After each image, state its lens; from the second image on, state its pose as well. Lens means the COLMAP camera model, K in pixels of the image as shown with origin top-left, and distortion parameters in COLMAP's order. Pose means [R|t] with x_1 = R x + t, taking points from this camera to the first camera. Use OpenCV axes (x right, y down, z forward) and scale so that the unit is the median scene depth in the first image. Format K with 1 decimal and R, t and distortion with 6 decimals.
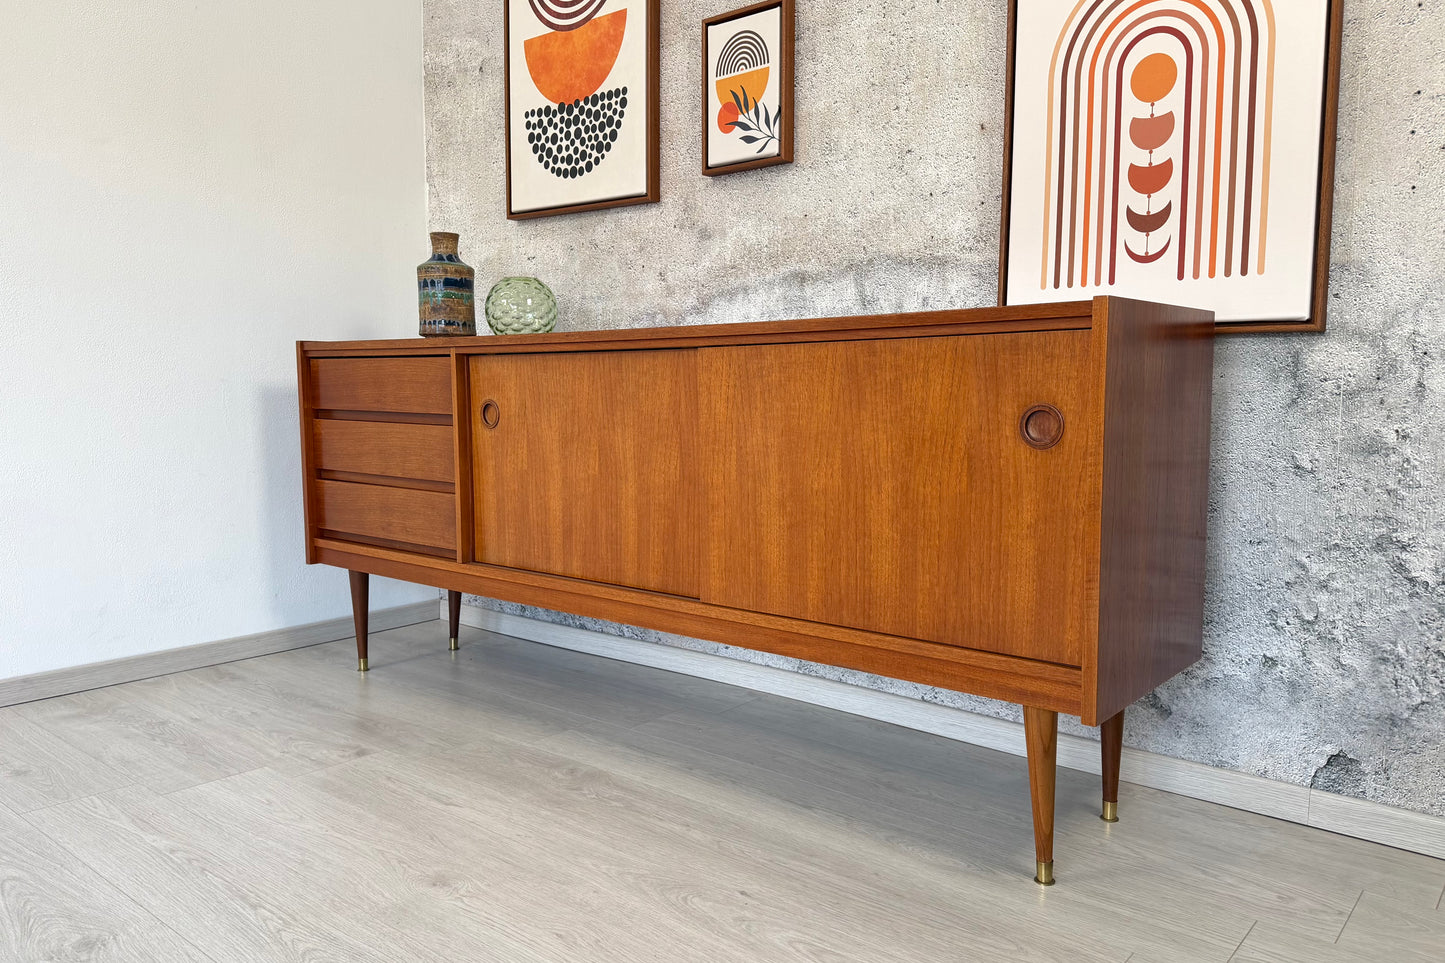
lens RADIAL K [[1053.8, 0, 718.8], [0, 1053.8, 488.1], [0, 0, 1]] dist [0.168343, -0.354833]
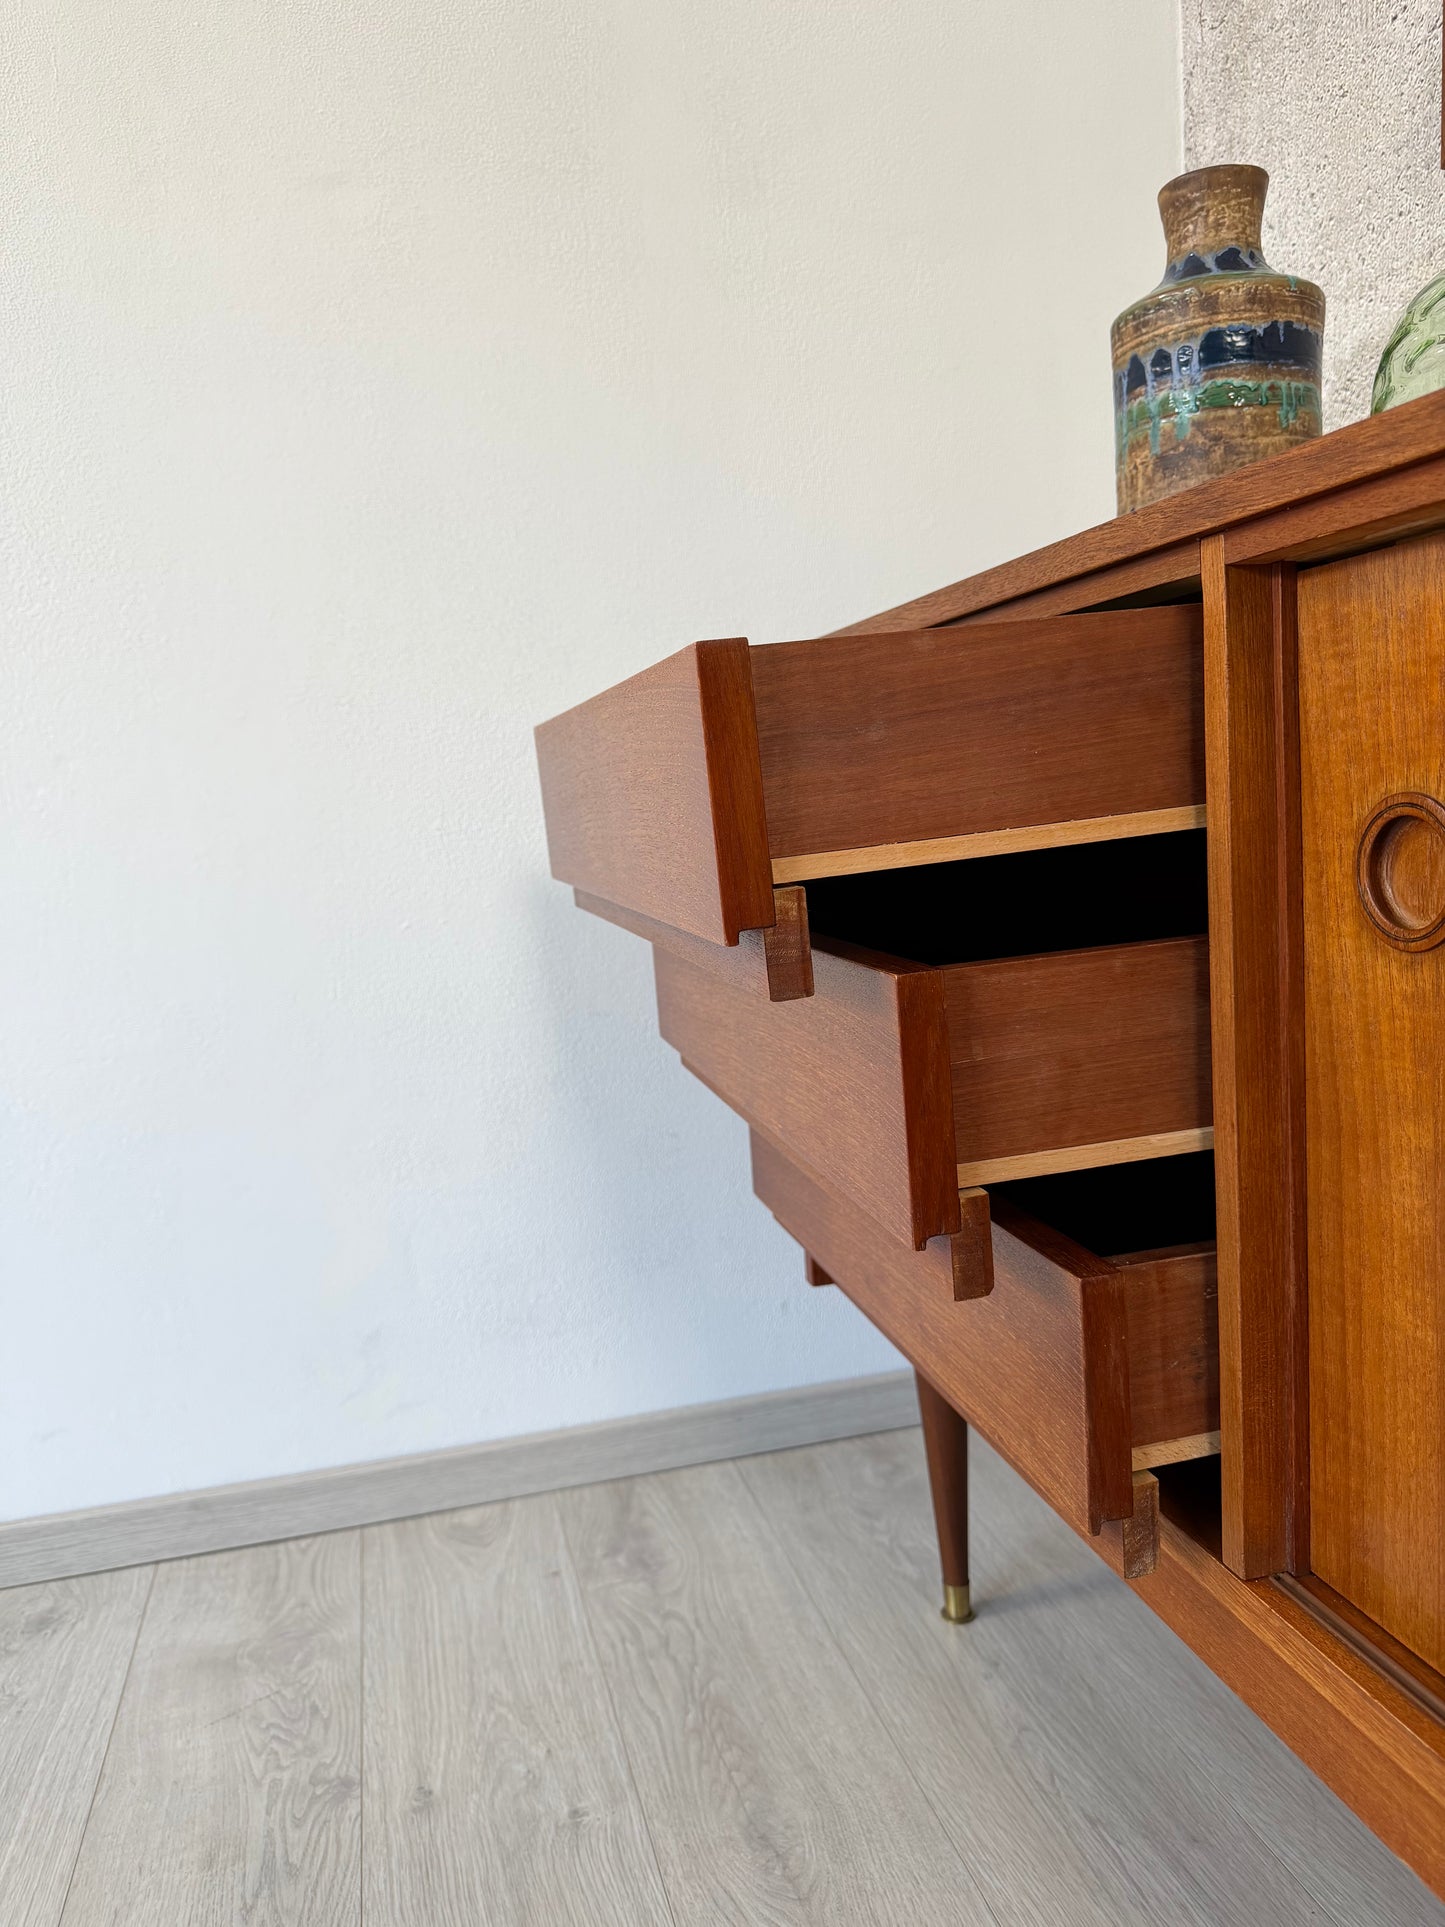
lens RADIAL K [[1389.0, 0, 730.1], [0, 1389.0, 956.1], [0, 0, 1]] dist [-0.021205, 0.009428]
pose [[0.816417, 0.021661, -0.577057, -0.165850], [0.000456, 0.999272, 0.038154, -0.061593], [0.577463, -0.031413, 0.815812, 0.704338]]
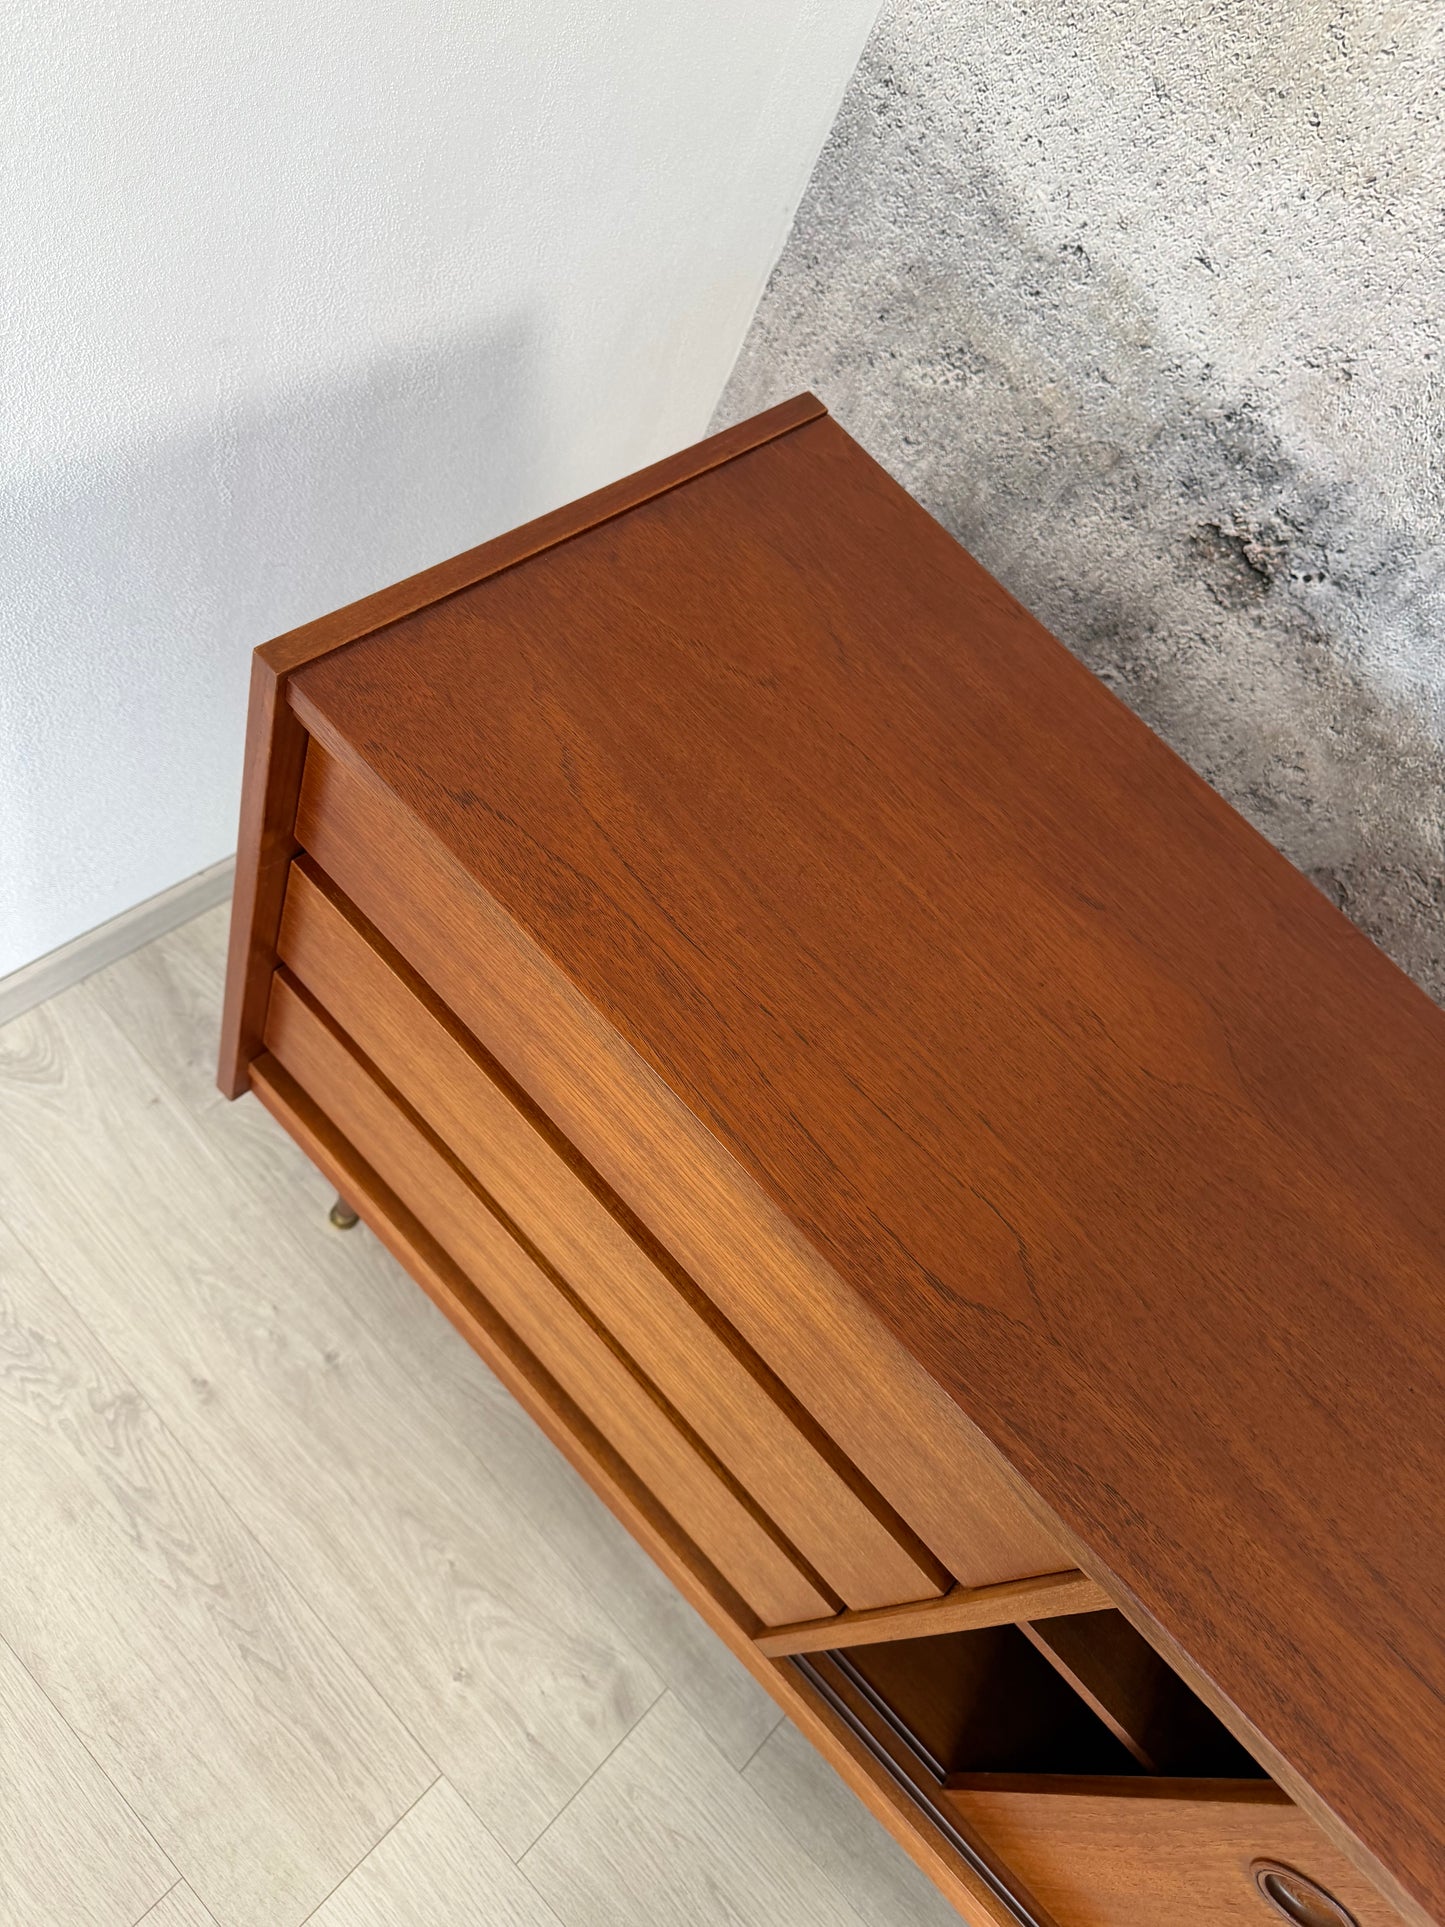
lens RADIAL K [[1389.0, 0, 730.1], [0, 1389.0, 956.1], [0, 0, 1]] dist [-0.021205, 0.009428]
pose [[0.939576, 0.231375, 0.252315, -0.463059], [-0.340287, 0.550602, 0.762262, -0.364709], [0.037443, -0.802062, 0.596066, 0.807579]]
